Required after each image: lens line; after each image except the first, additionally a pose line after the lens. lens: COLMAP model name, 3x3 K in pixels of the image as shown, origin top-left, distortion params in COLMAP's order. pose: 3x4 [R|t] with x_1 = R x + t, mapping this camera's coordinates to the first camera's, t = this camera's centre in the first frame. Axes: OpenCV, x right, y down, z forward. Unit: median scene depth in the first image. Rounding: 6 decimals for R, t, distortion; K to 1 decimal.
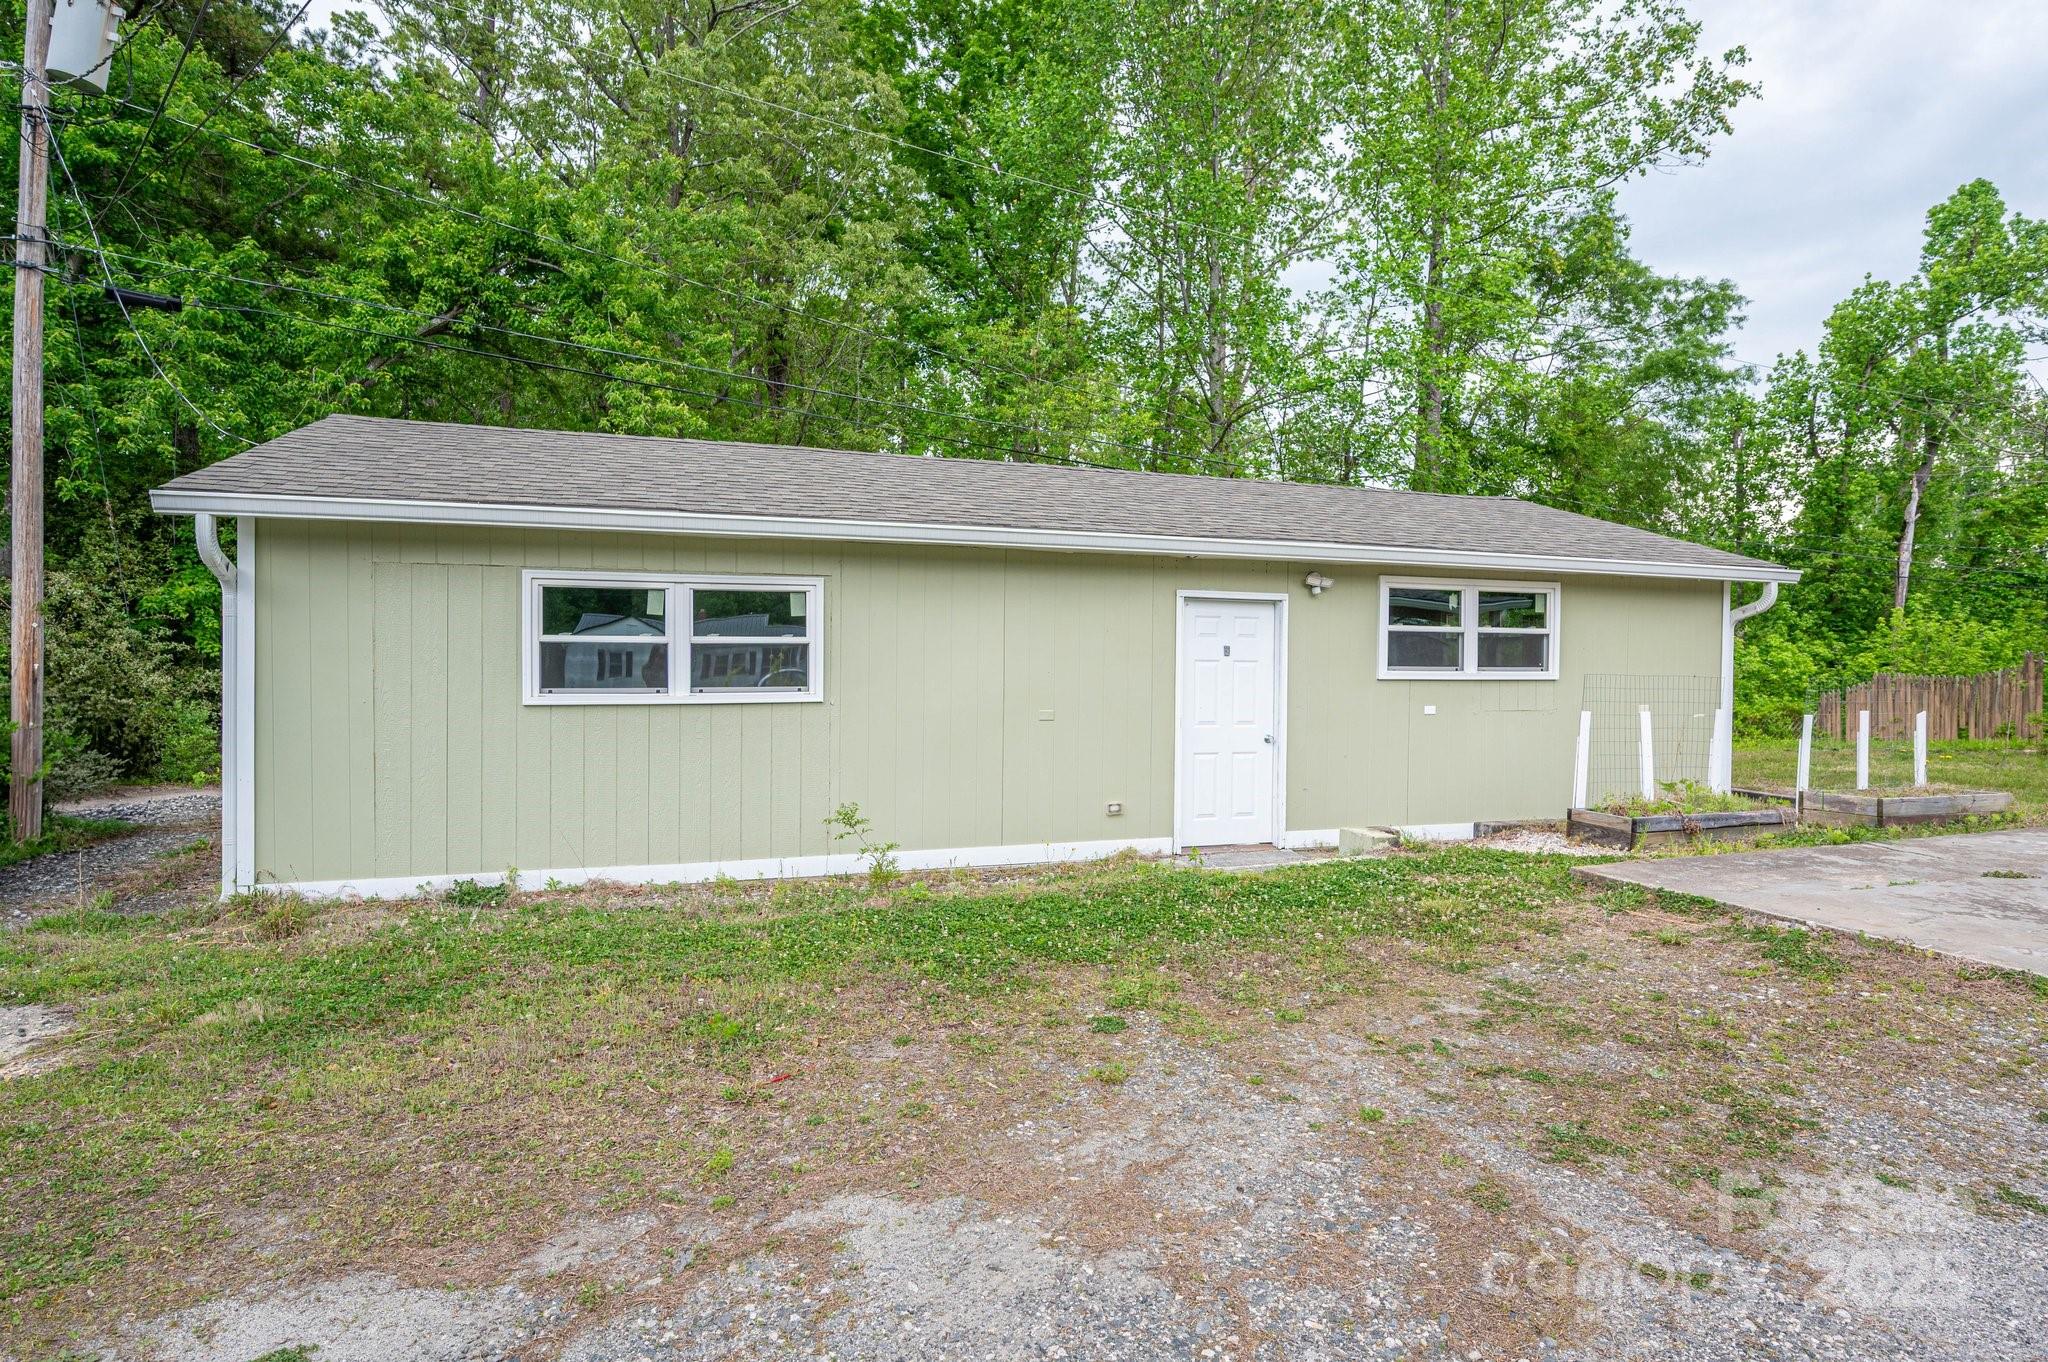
lens RADIAL K [[1102.0, 0, 1042.5], [0, 1102.0, 679.1], [0, 0, 1]] dist [0.004050, 0.000516]
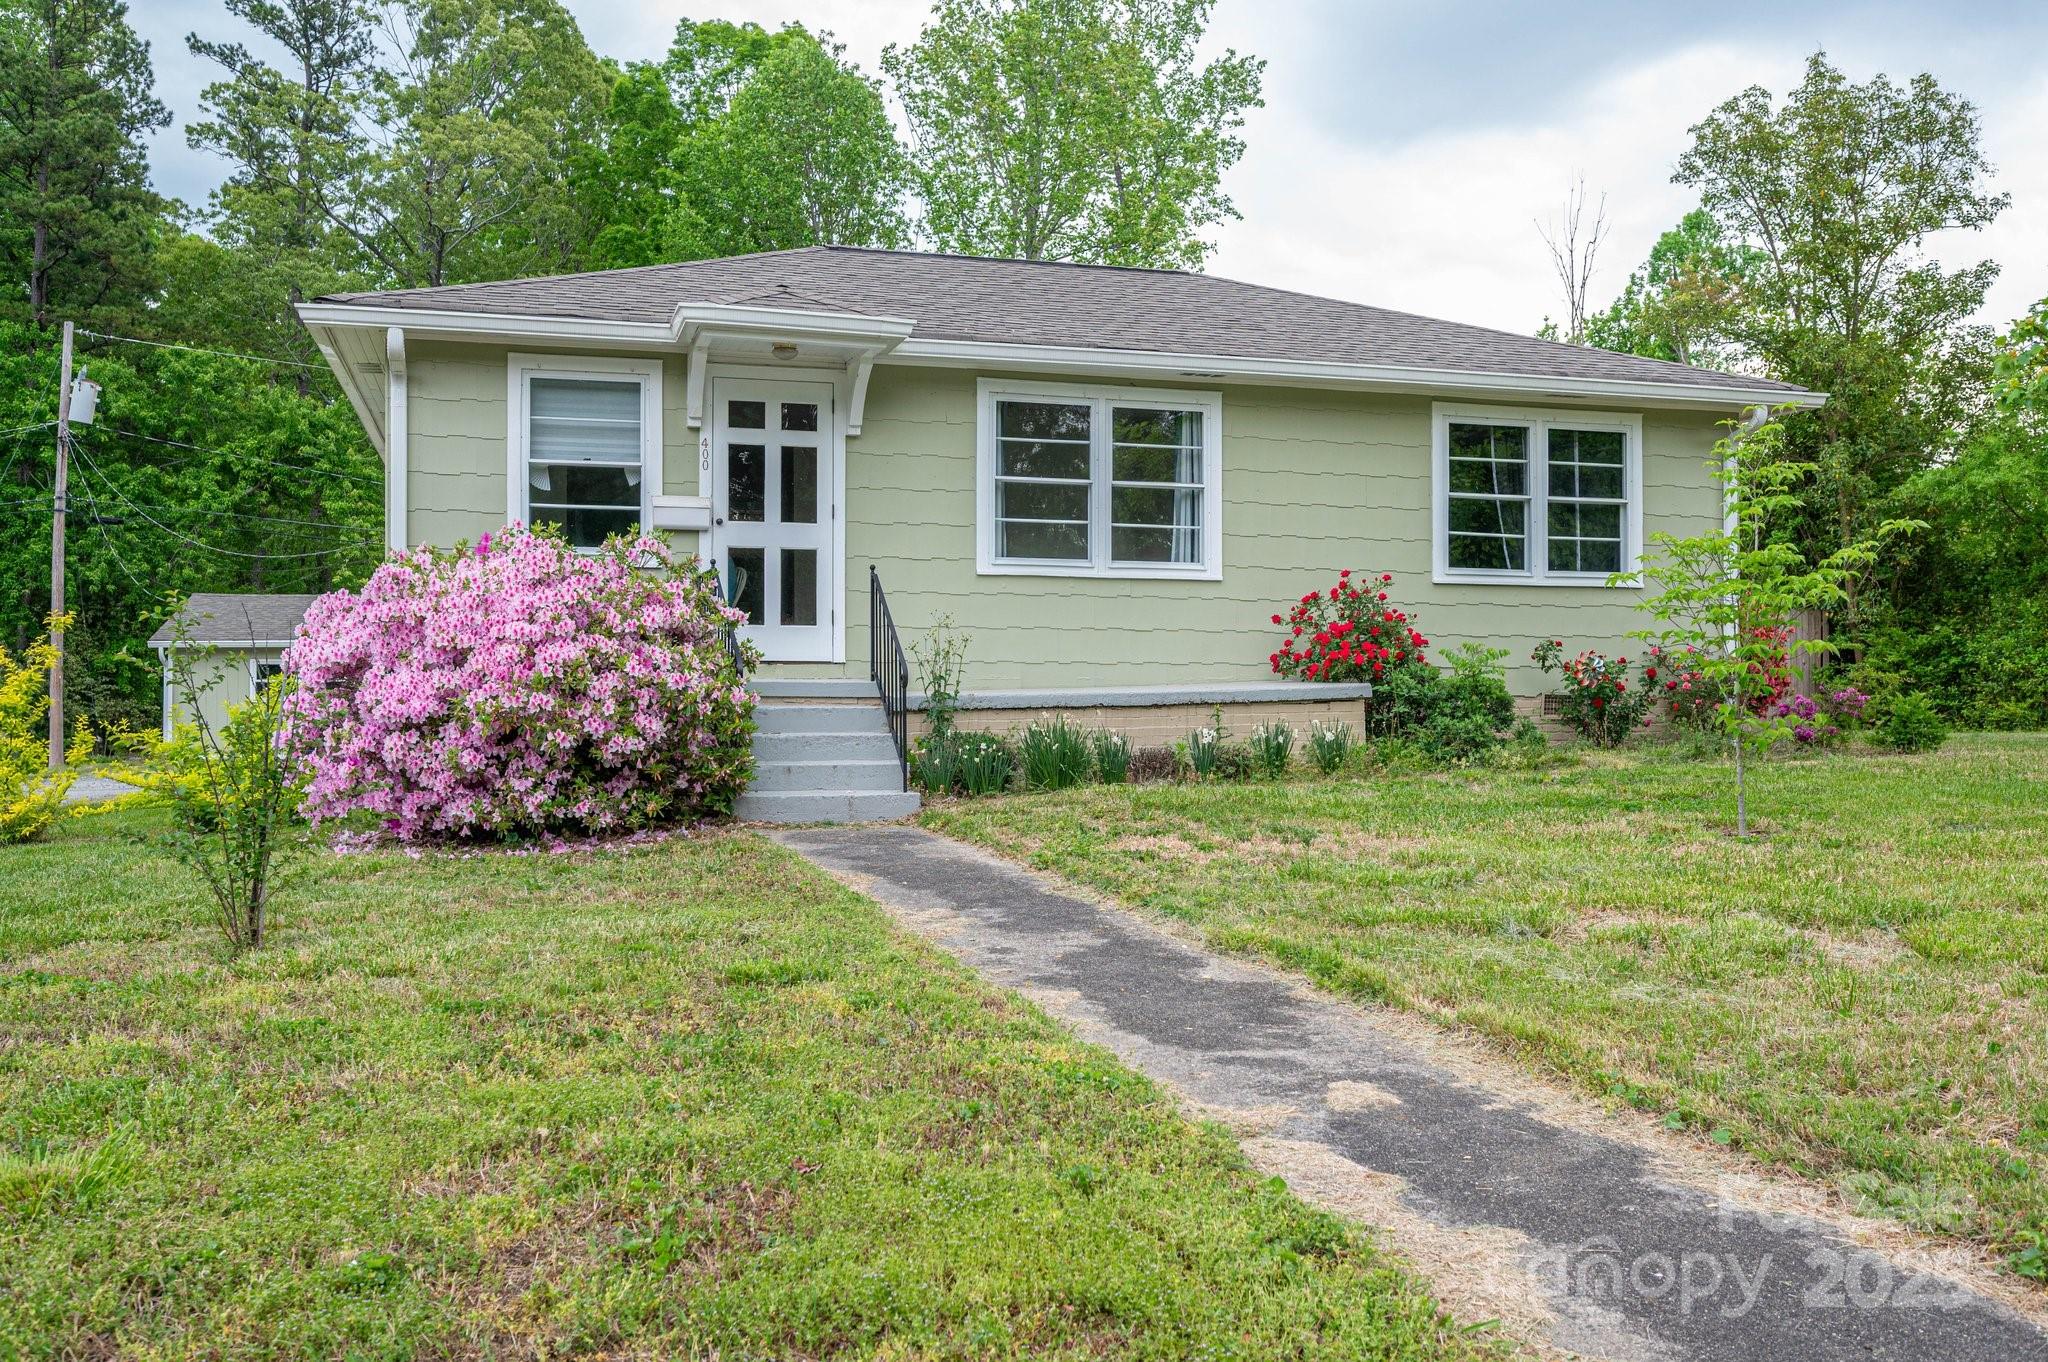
lens RADIAL K [[1737.1, 0, 1024.0], [0, 1737.1, 681.0], [0, 0, 1]] dist [0.003958, -0.003868]
pose [[0.992987, -0.014038, -0.117383, 1.650984], [0.010805, 0.999546, -0.028135, 0.090164], [0.117725, 0.026669, 0.992688, -2.627077]]
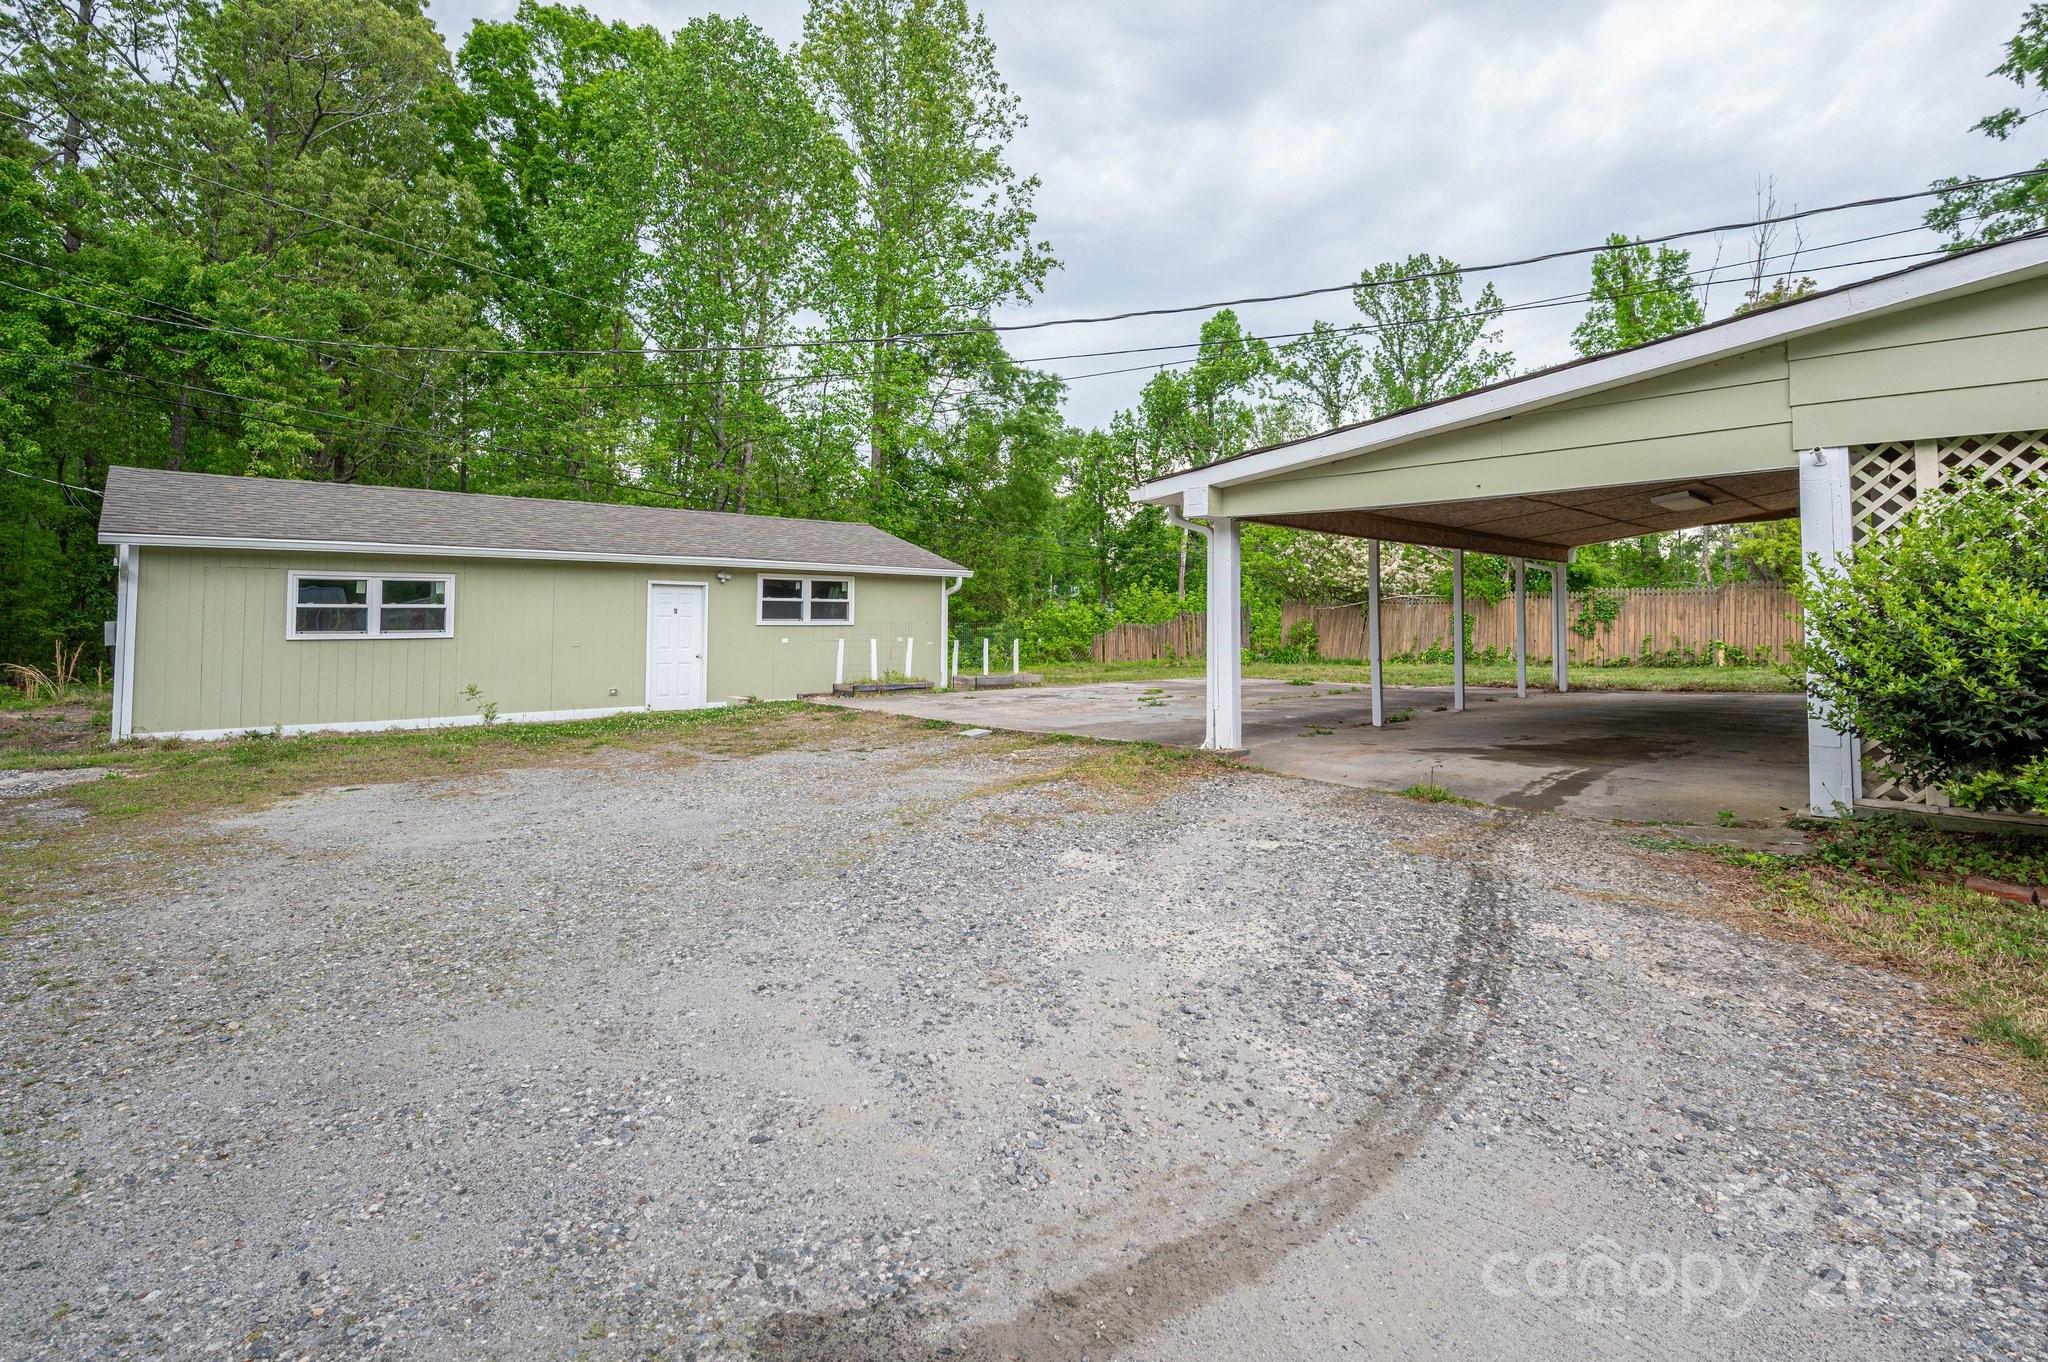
lens RADIAL K [[998.6, 0, 969.5], [0, 998.6, 579.7], [0, 0, 1]] dist [-0.003144, 0.000362]
pose [[0.937964, 0.009113, 0.346612, 0.036680], [0.009176, 0.998652, -0.051088, 0.012914], [-0.346610, 0.051099, 0.936617, -0.772184]]
